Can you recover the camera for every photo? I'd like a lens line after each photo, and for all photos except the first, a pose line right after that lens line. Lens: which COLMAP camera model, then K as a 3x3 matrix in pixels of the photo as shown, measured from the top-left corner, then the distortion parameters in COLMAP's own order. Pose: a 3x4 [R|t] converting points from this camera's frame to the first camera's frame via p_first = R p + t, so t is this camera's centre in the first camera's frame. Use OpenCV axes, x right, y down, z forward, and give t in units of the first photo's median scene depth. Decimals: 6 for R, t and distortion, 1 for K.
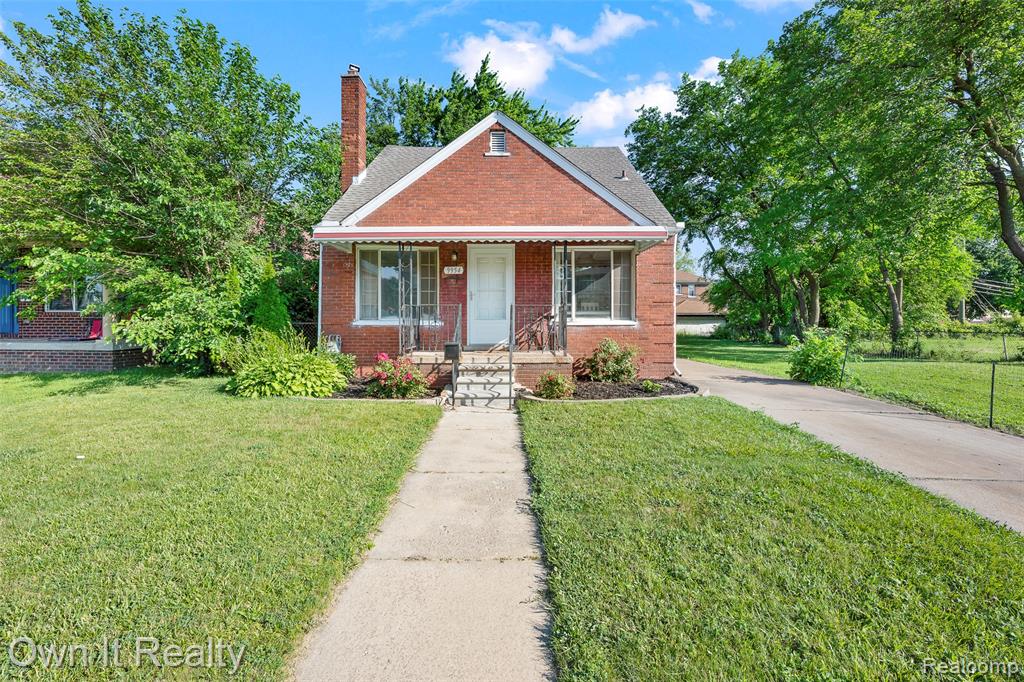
lens RADIAL K [[413.2, 0, 507.7], [0, 413.2, 334.4], [0, 0, 1]] dist [-0.005689, 0.002397]
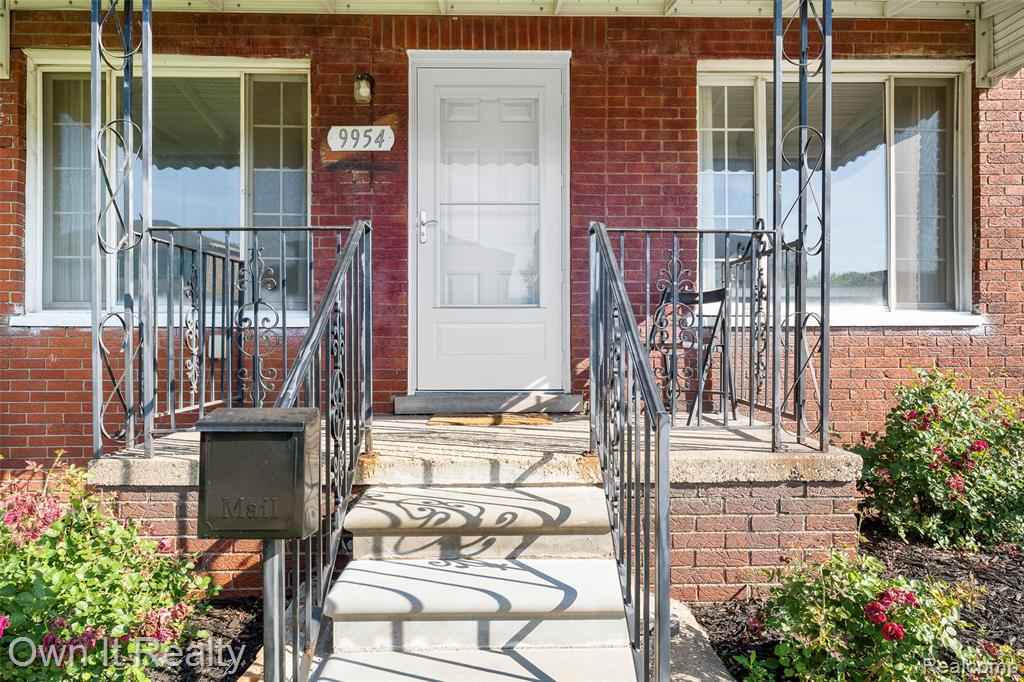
lens RADIAL K [[649.6, 0, 515.0], [0, 649.6, 347.5], [0, 0, 1]] dist [-0.022078, -0.004860]
pose [[0.999284, -0.004585, 0.037548, -0.040285], [0.005009, 0.999924, -0.011230, -0.001152], [-0.037494, 0.011410, 0.999232, 0.545057]]
